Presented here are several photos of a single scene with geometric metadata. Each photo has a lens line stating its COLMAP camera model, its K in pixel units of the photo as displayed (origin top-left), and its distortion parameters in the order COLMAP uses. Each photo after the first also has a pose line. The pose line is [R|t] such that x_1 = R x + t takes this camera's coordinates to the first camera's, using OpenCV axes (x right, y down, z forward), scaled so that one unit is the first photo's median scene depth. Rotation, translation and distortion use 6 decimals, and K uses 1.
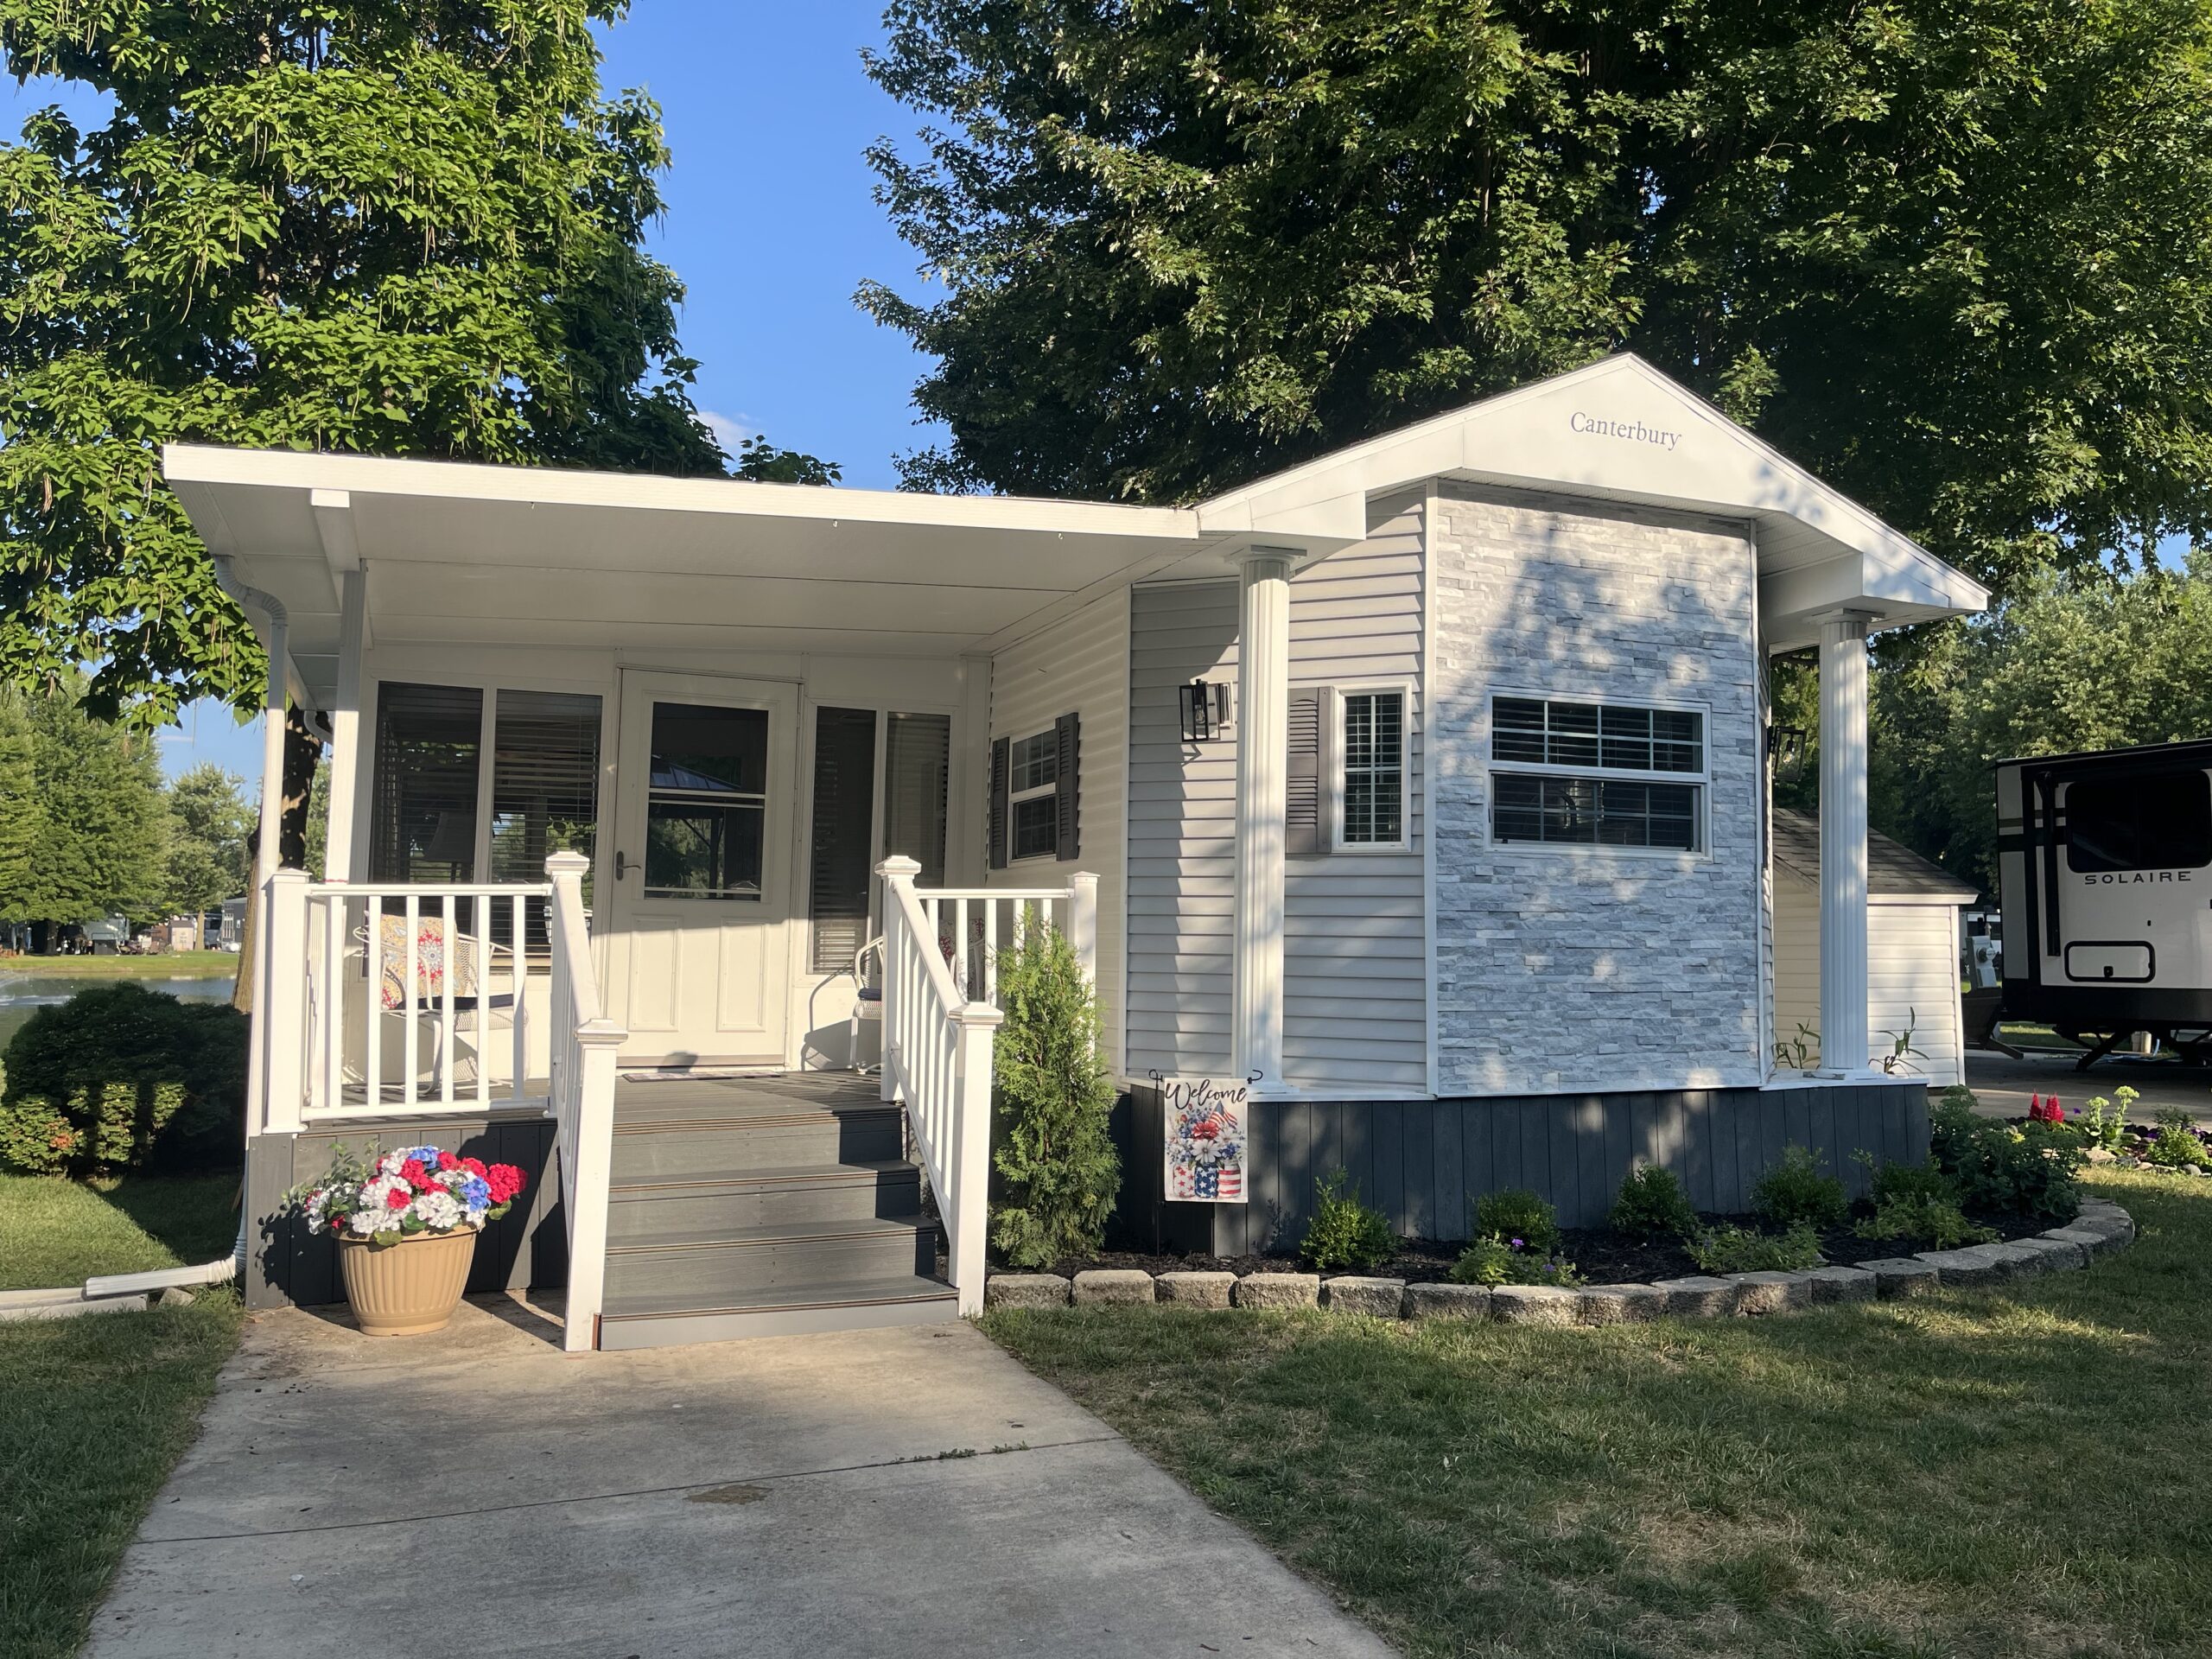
lens RADIAL K [[1687.9, 0, 1101.2], [0, 1687.9, 830.8], [0, 0, 1]] dist [0.066112, -0.094100]
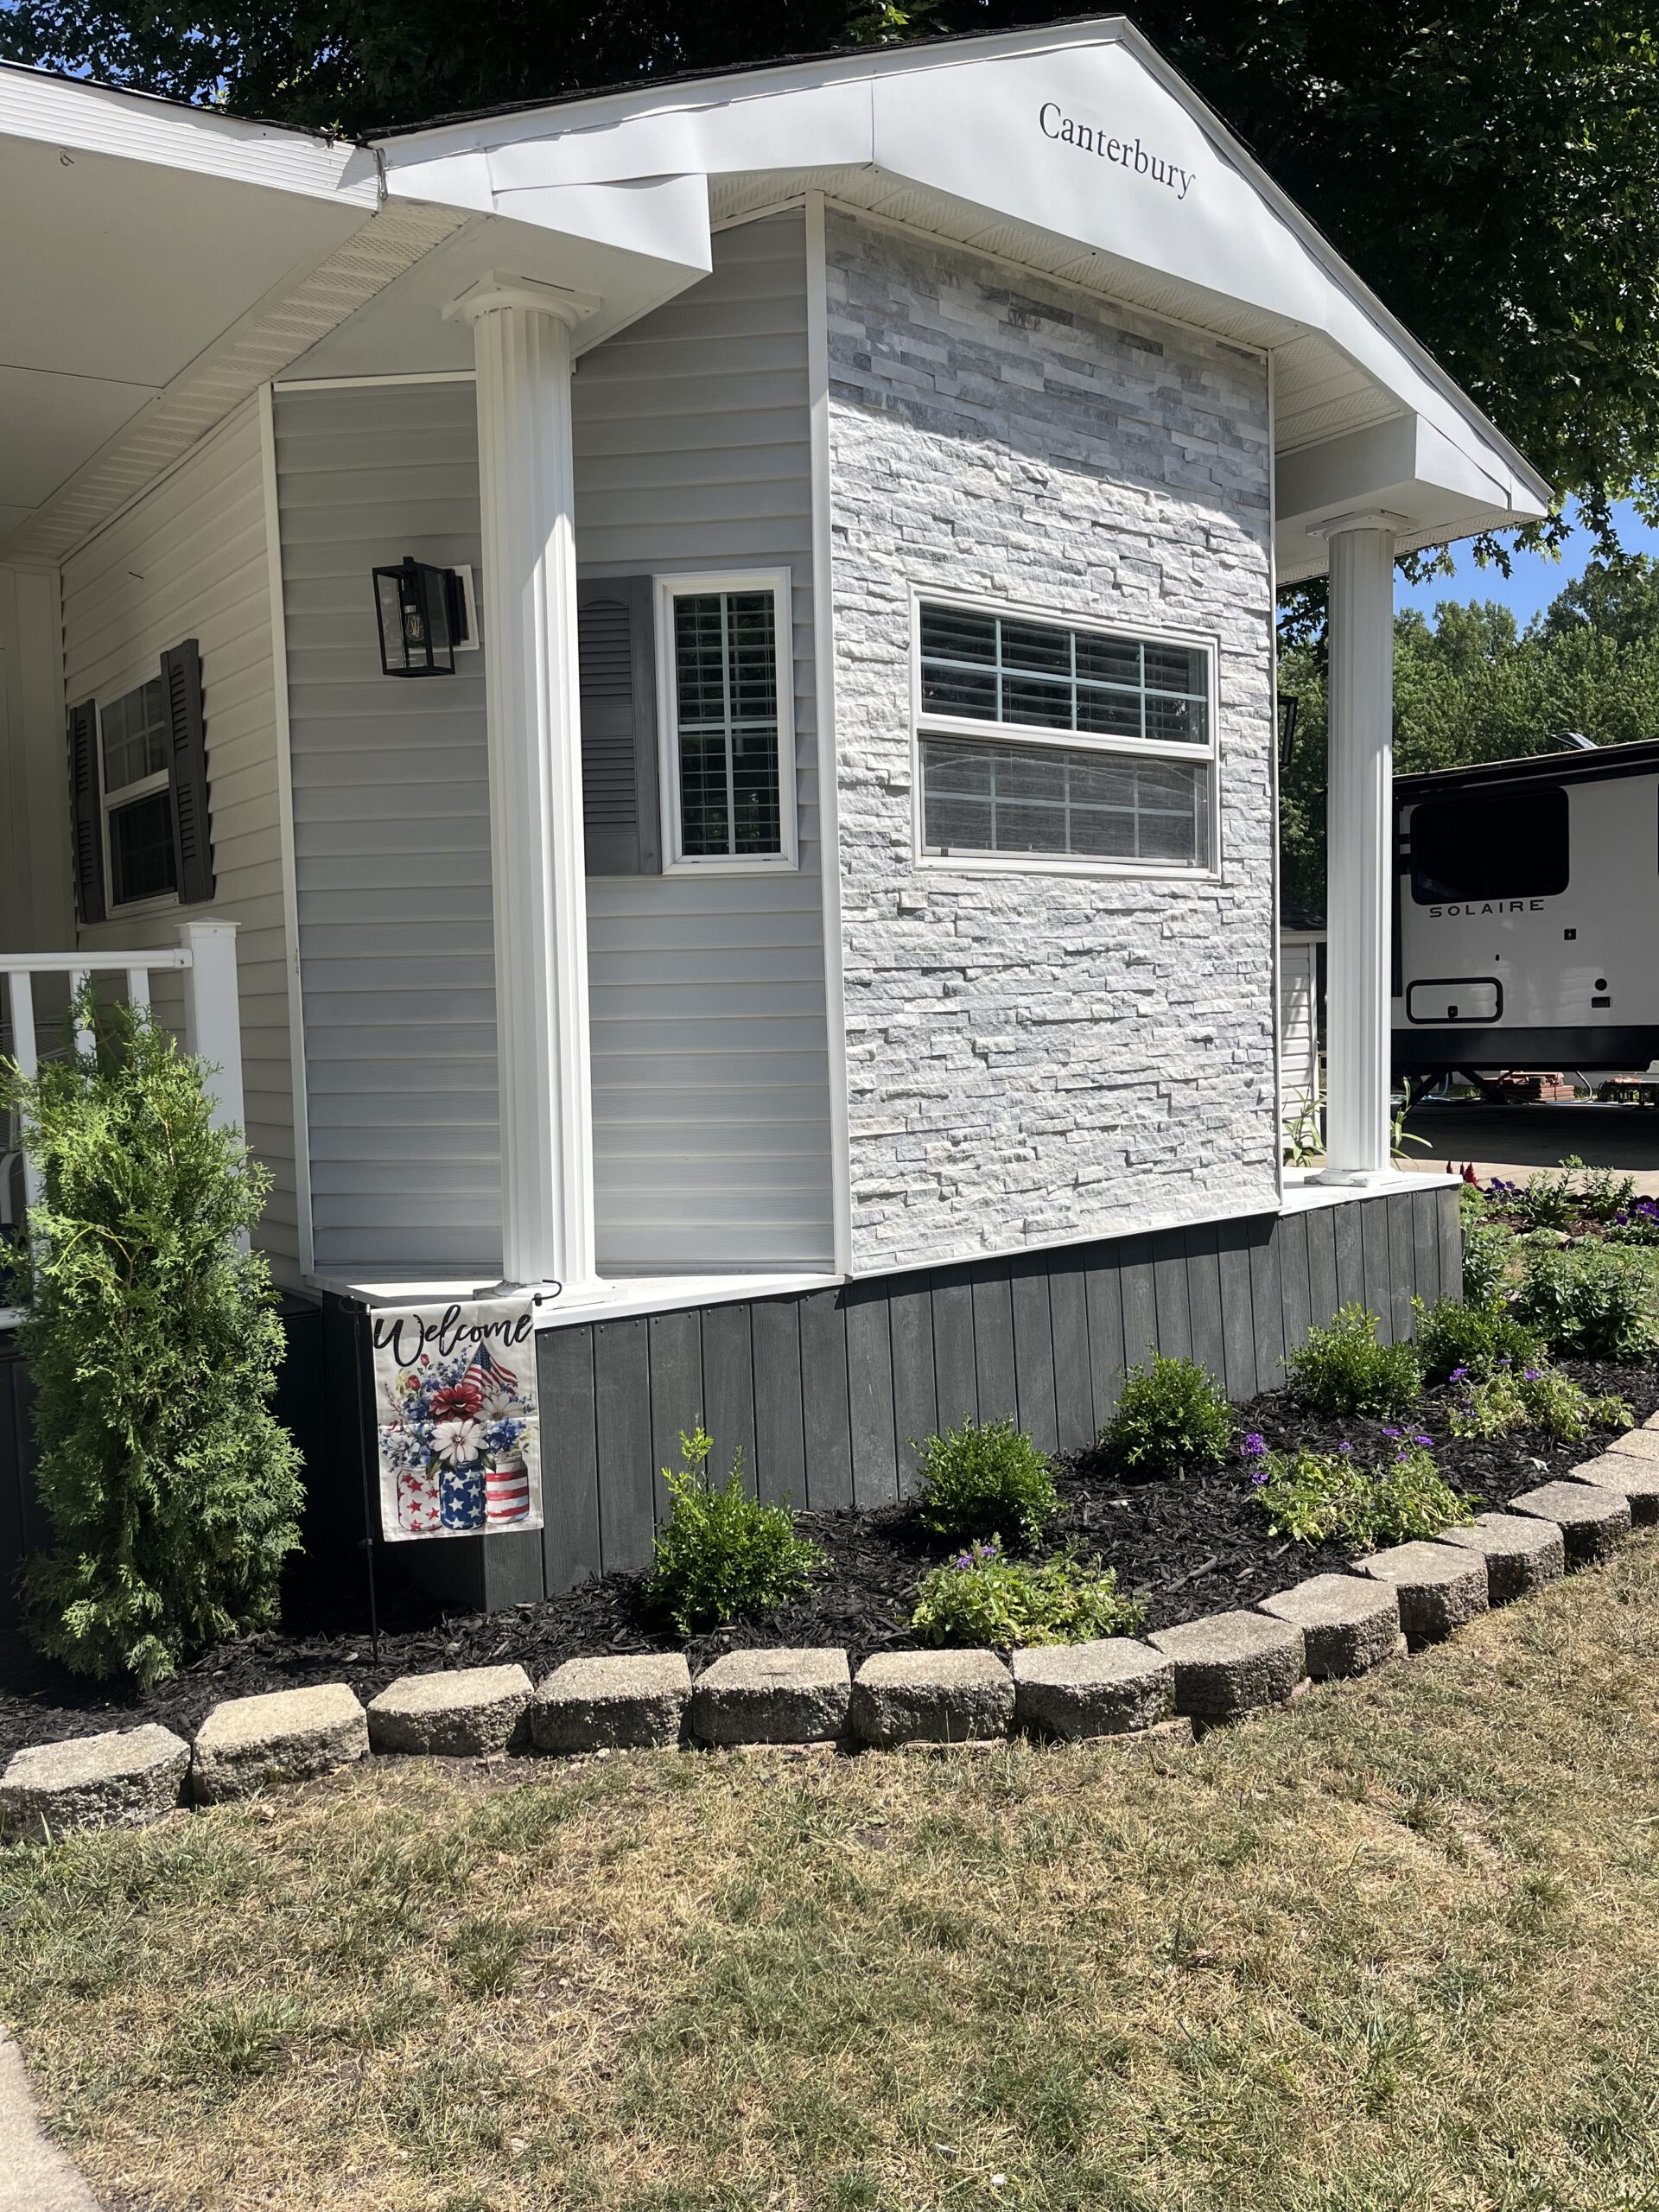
lens RADIAL K [[1687.9, 0, 824.2], [0, 1687.9, 1109.9], [0, 0, 1]] dist [0.066112, -0.094100]
pose [[0.963049, -0.053912, 0.263877, 0.033277], [0.020009, 0.991375, 0.129521, 0.018869], [-0.268583, -0.119455, 0.955821, 0.424003]]
